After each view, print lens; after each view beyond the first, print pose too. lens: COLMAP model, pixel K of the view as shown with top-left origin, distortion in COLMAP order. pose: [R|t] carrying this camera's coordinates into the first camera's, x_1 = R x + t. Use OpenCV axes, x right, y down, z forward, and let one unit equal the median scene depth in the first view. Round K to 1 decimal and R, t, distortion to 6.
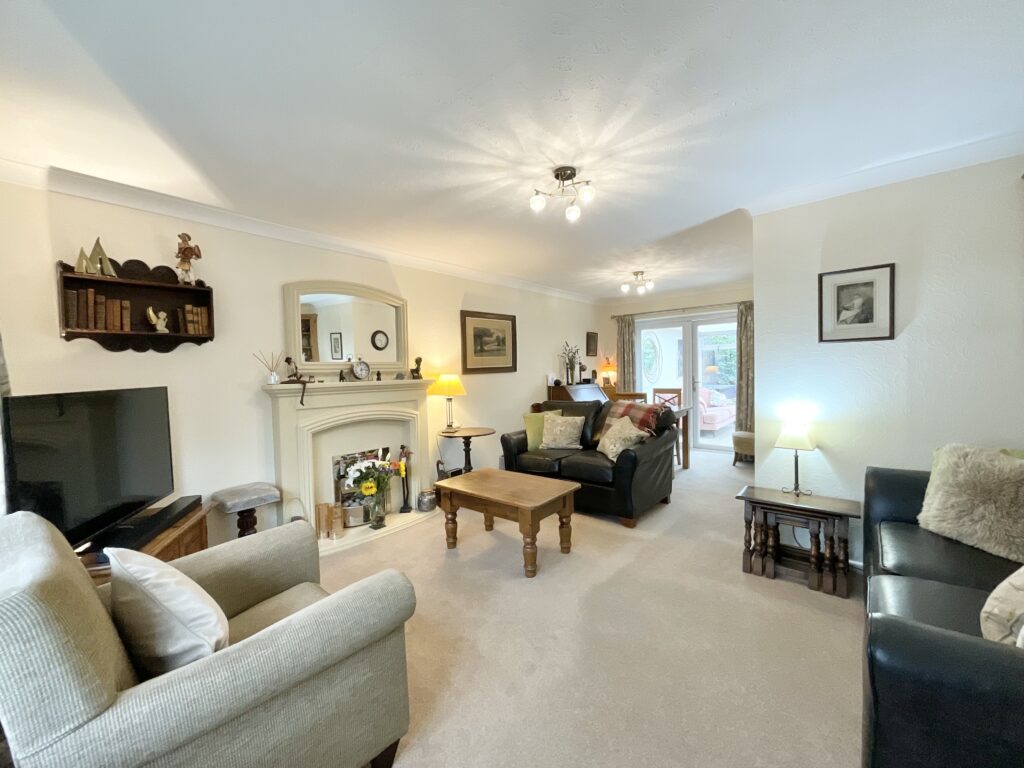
lens RADIAL K [[413.7, 0, 518.0], [0, 413.7, 384.9], [0, 0, 1]] dist [0.001202, -0.000048]
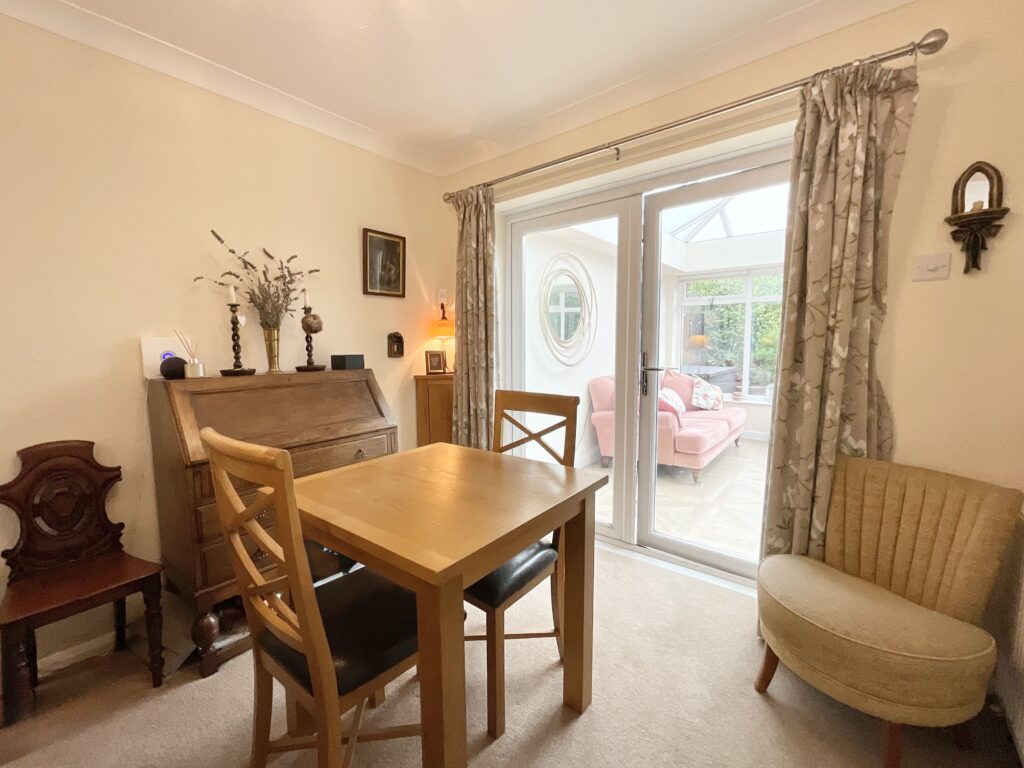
lens RADIAL K [[413.7, 0, 506.5], [0, 413.7, 381.5], [0, 0, 1]] dist [0.001202, -0.000048]
pose [[0.999874, 0.015525, 0.003459, 0.302101], [-0.015693, 0.998325, 0.055685, -0.014078], [-0.002588, -0.055732, 0.998442, 0.637018]]
